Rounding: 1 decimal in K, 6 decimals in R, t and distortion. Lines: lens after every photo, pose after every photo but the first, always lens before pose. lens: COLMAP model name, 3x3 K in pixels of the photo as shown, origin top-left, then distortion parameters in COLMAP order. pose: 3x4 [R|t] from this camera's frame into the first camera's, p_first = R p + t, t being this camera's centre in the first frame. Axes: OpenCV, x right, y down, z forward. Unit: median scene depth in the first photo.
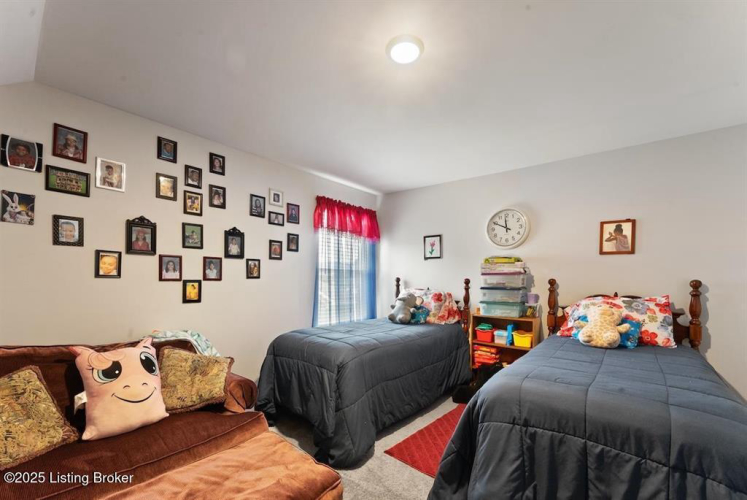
lens RADIAL K [[316.8, 0, 367.6], [0, 316.8, 275.8], [0, 0, 1]] dist [-0.001219, -0.000058]
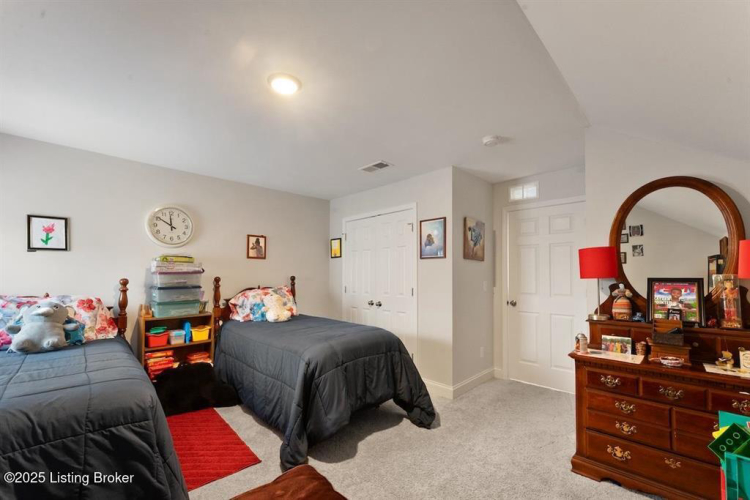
lens RADIAL K [[318.1, 0, 369.0], [0, 318.1, 275.9], [0, 0, 1]] dist [-0.001219, -0.000058]
pose [[0.070696, -0.012862, 0.997415, -0.516314], [0.005125, 0.999908, 0.012531, -0.005841], [-0.997485, 0.004226, 0.070756, 0.331158]]
